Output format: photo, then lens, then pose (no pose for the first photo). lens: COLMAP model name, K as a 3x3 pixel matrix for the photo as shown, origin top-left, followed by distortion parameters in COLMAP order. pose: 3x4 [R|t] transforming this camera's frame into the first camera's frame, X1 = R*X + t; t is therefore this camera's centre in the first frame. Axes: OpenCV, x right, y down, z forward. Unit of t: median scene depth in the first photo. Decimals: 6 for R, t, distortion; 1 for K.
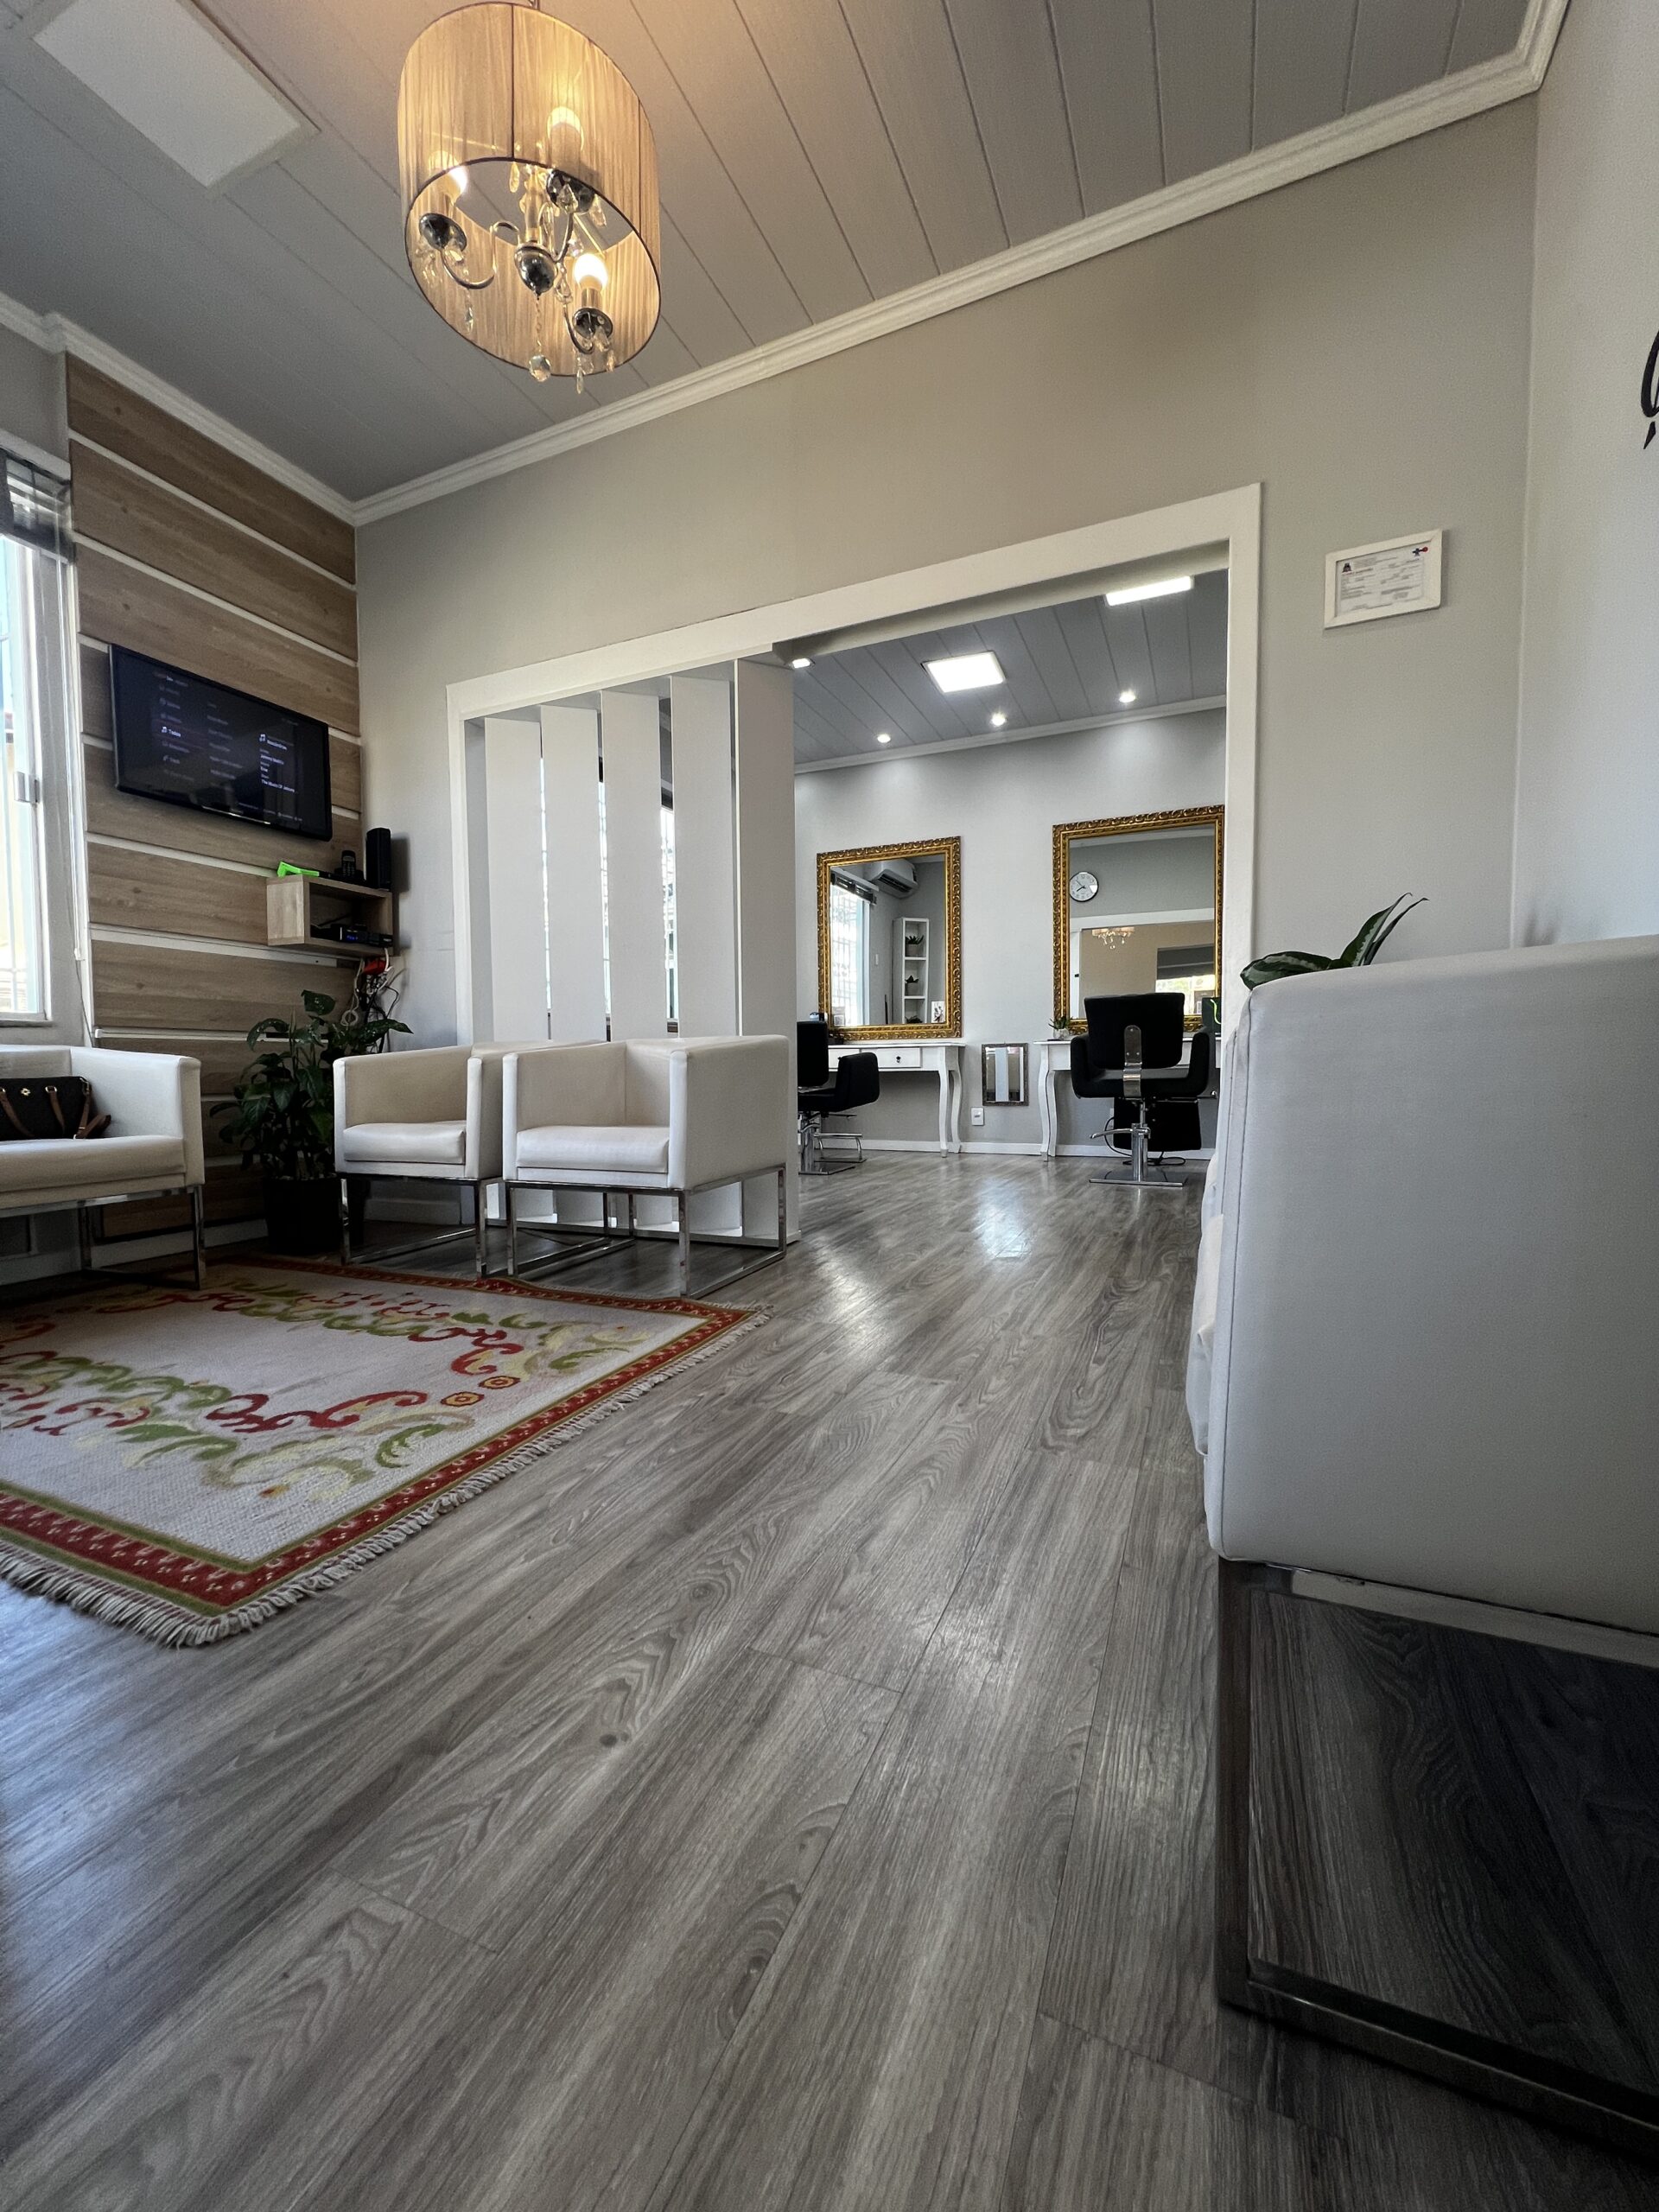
lens RADIAL K [[891.4, 0, 829.2], [0, 891.4, 1108.6], [0, 0, 1]] dist [-0.000365, -0.000721]
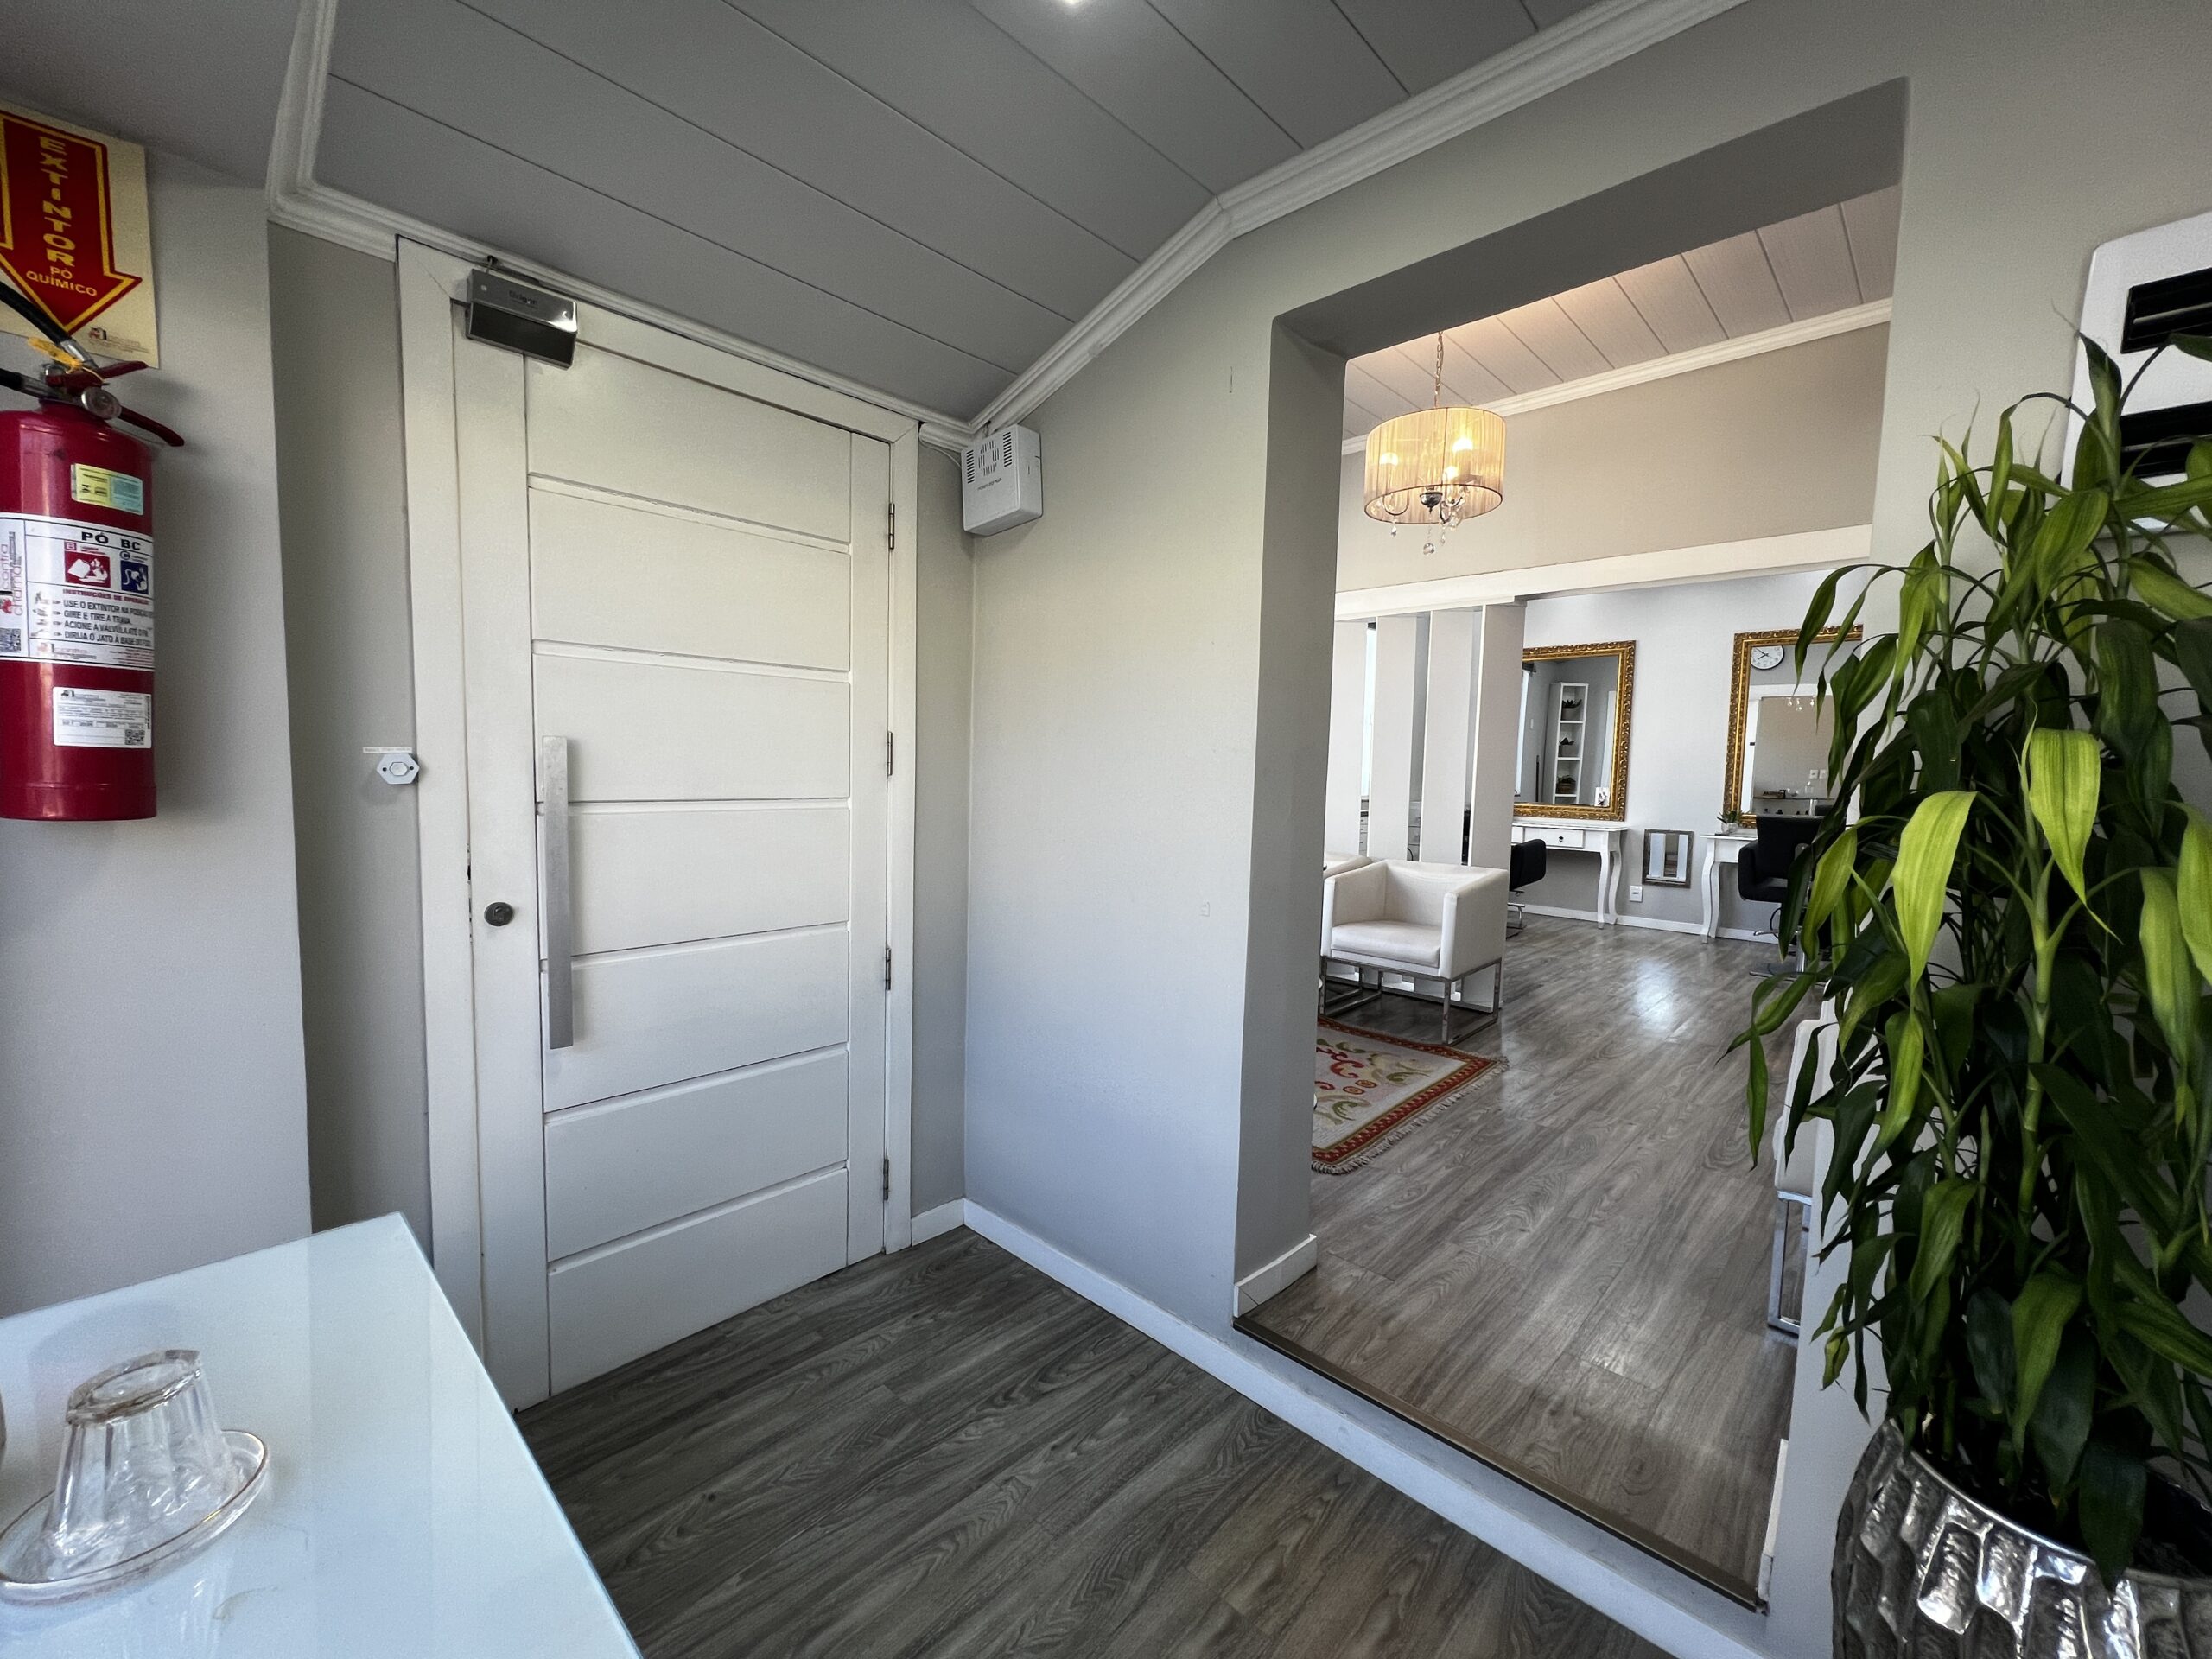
lens RADIAL K [[891.4, 0, 1108.5], [0, 891.4, 833.3], [0, 0, 1]] dist [-0.000365, -0.000721]
pose [[0.938479, 0.058461, -0.340353, -0.215693], [-0.048773, 0.998126, 0.036958, -0.209488], [0.341875, -0.018084, 0.939571, -0.749552]]
